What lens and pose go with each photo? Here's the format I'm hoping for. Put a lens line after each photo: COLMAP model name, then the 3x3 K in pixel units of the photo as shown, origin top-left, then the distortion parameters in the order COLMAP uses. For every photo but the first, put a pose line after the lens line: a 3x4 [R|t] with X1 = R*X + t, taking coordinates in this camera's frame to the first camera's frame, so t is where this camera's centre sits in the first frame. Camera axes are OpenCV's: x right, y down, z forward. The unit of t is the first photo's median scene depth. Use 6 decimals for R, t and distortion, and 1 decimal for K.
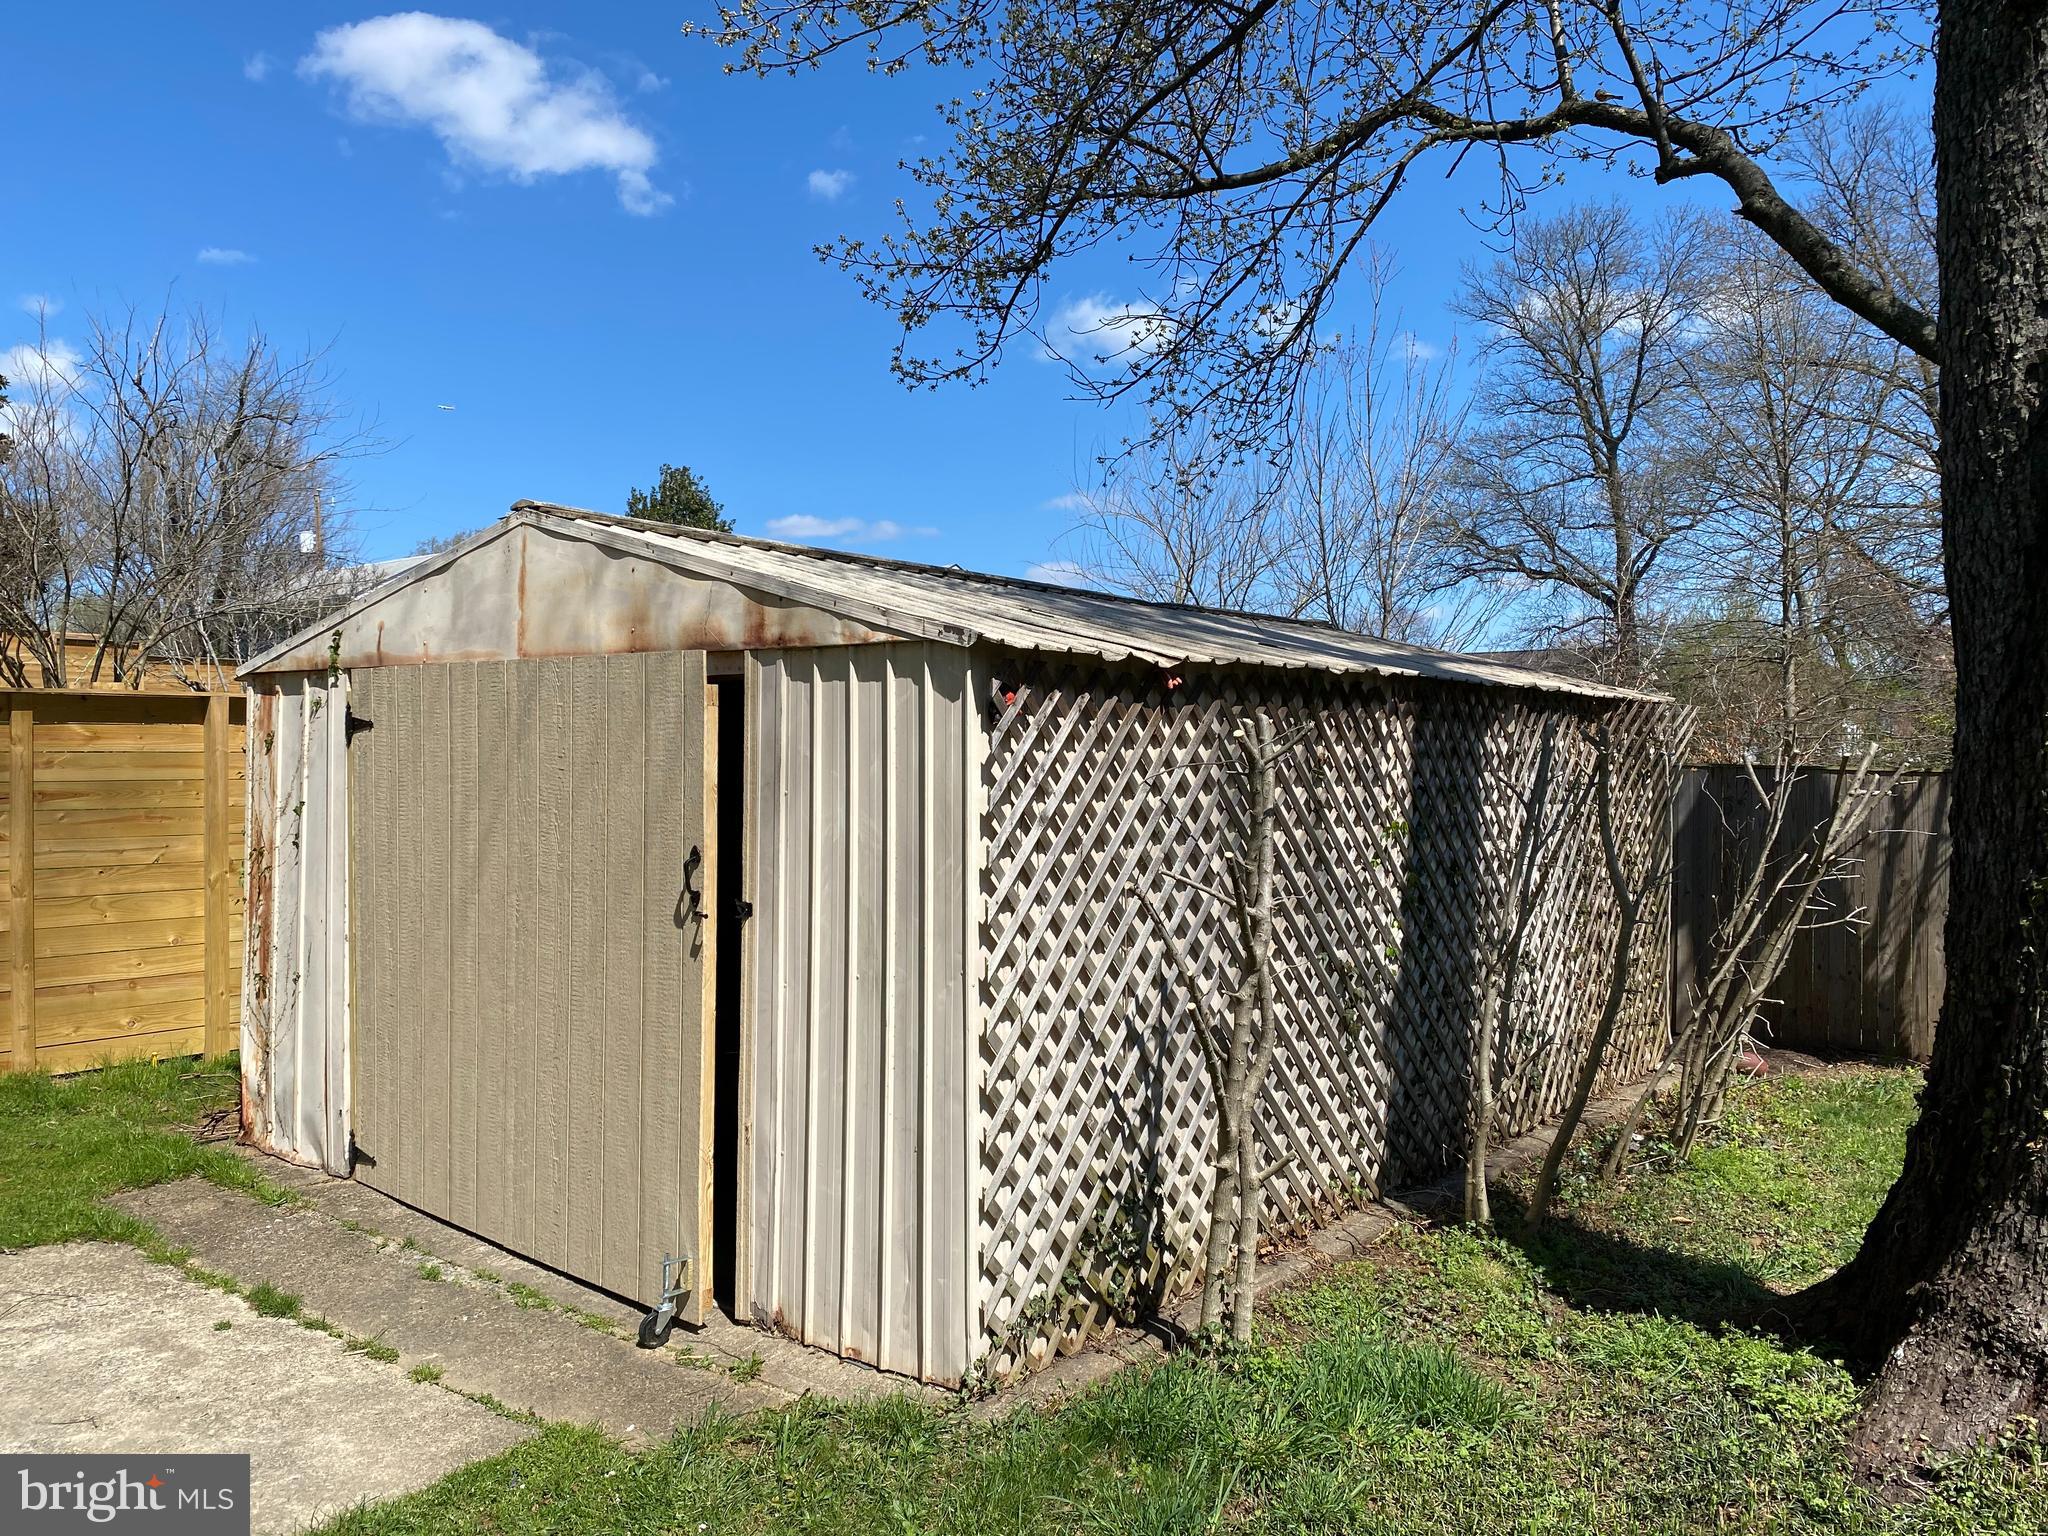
lens RADIAL K [[1608.5, 0, 1024.0], [0, 1608.5, 768.0], [0, 0, 1]] dist [0.039204, -0.044458]
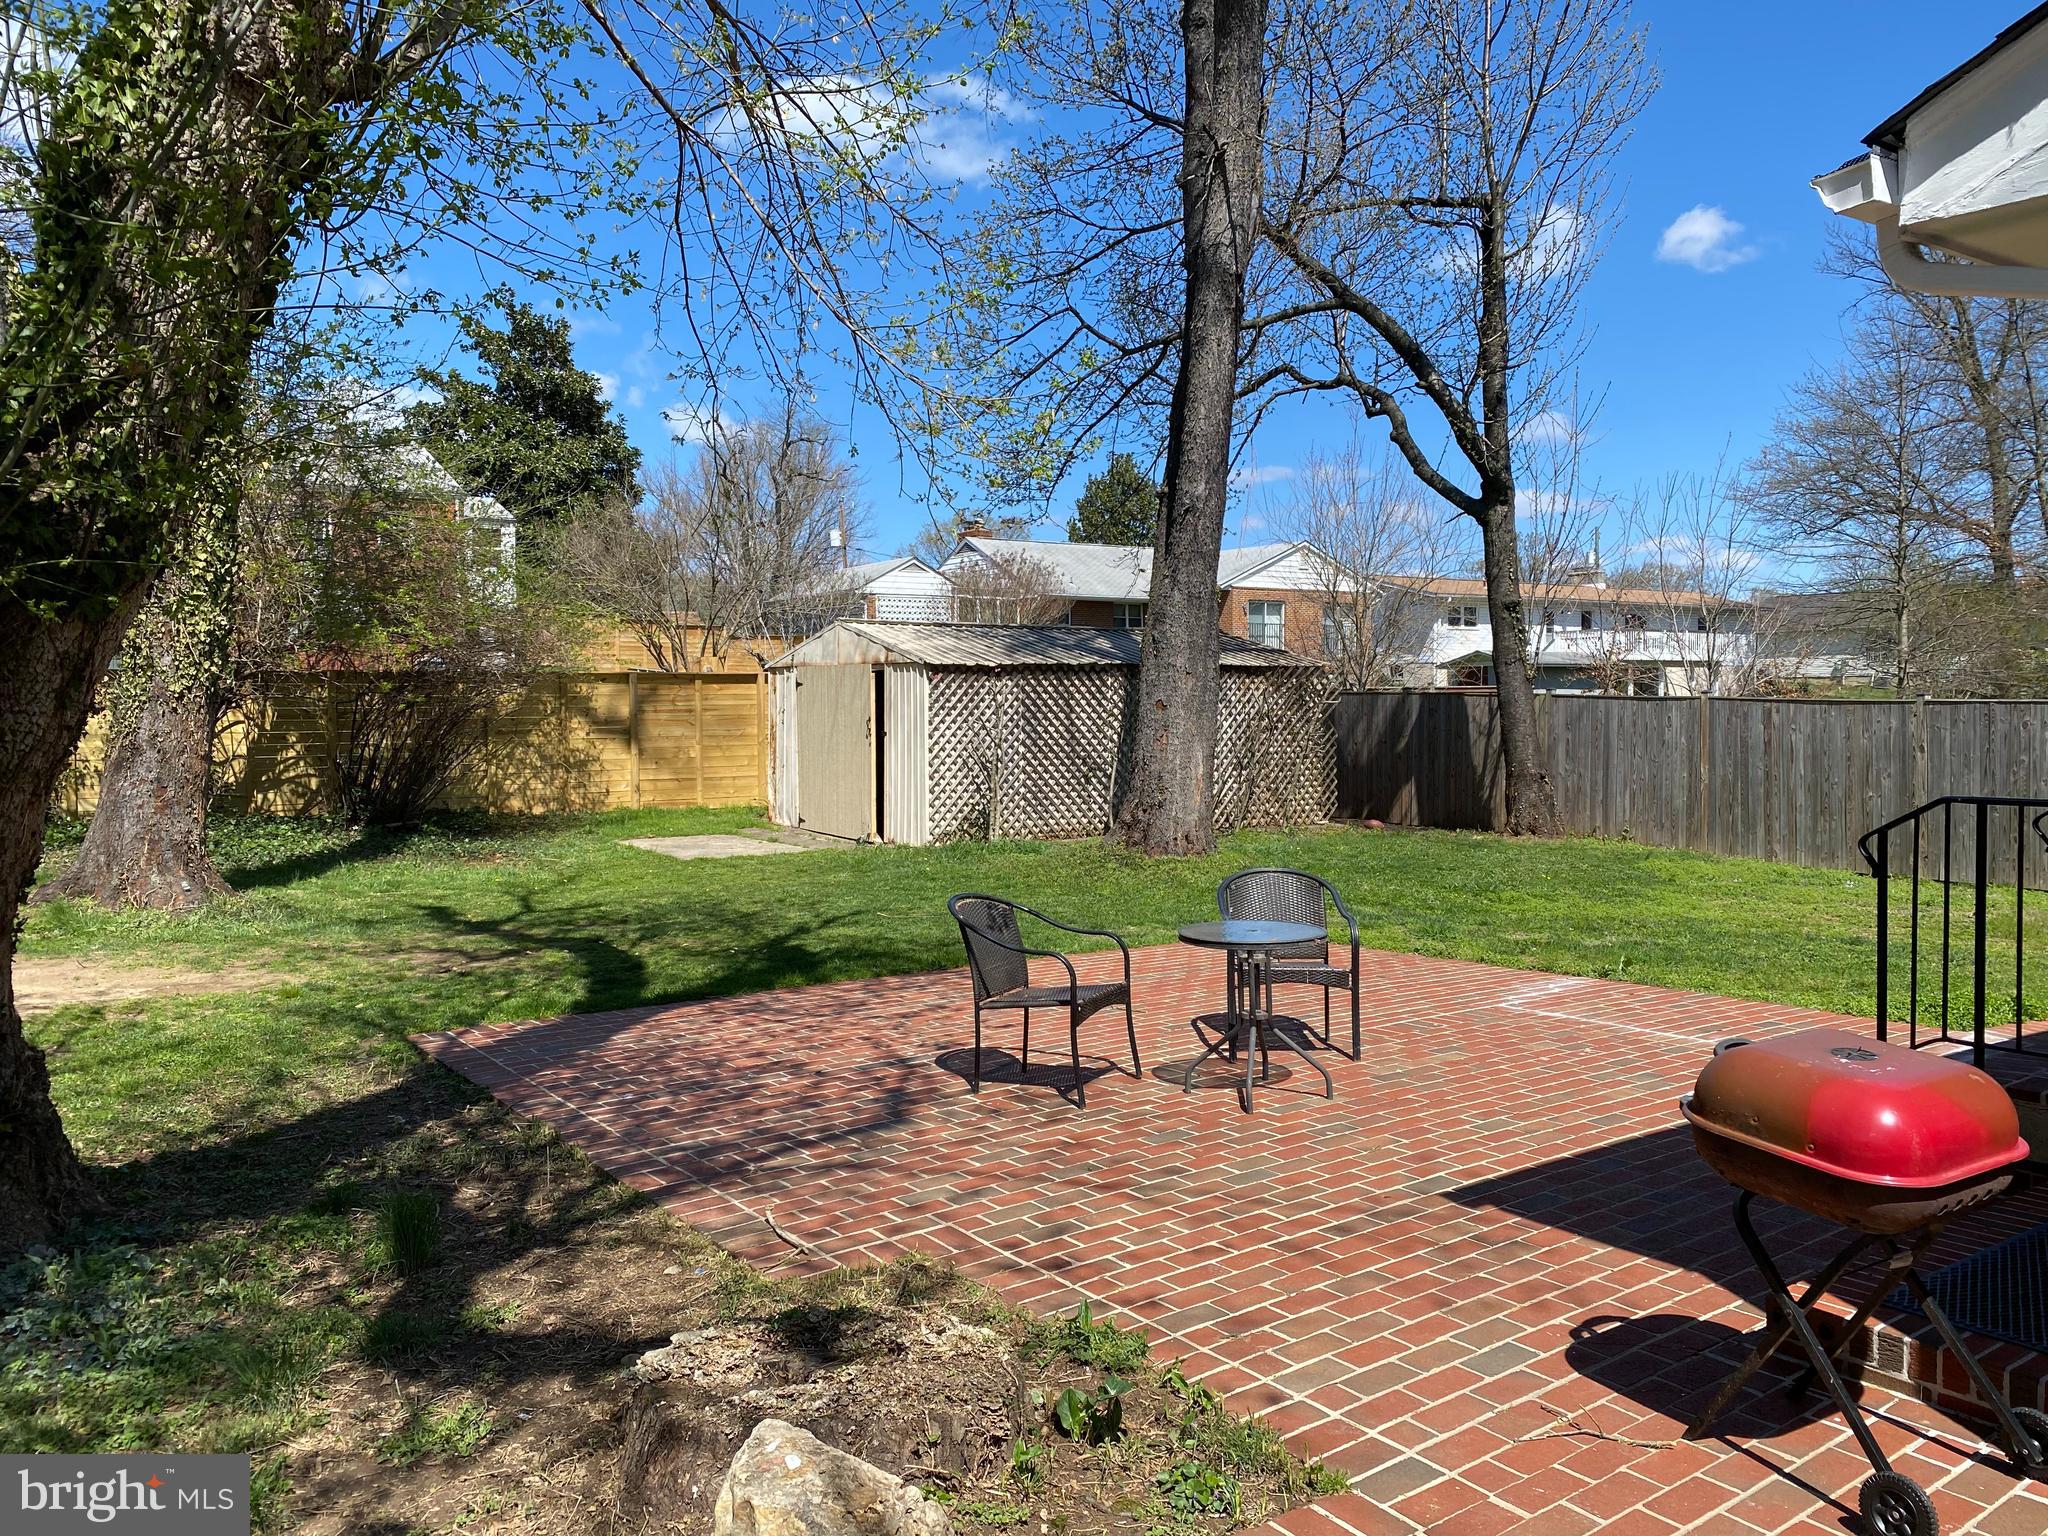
lens RADIAL K [[1608.5, 0, 1024.0], [0, 1608.5, 768.0], [0, 0, 1]] dist [0.039204, -0.044458]
pose [[0.951377, 0.001735, -0.308025, 0.964470], [0.008947, 0.999407, 0.033264, 0.035636], [0.307900, -0.034402, 0.950796, -1.837567]]
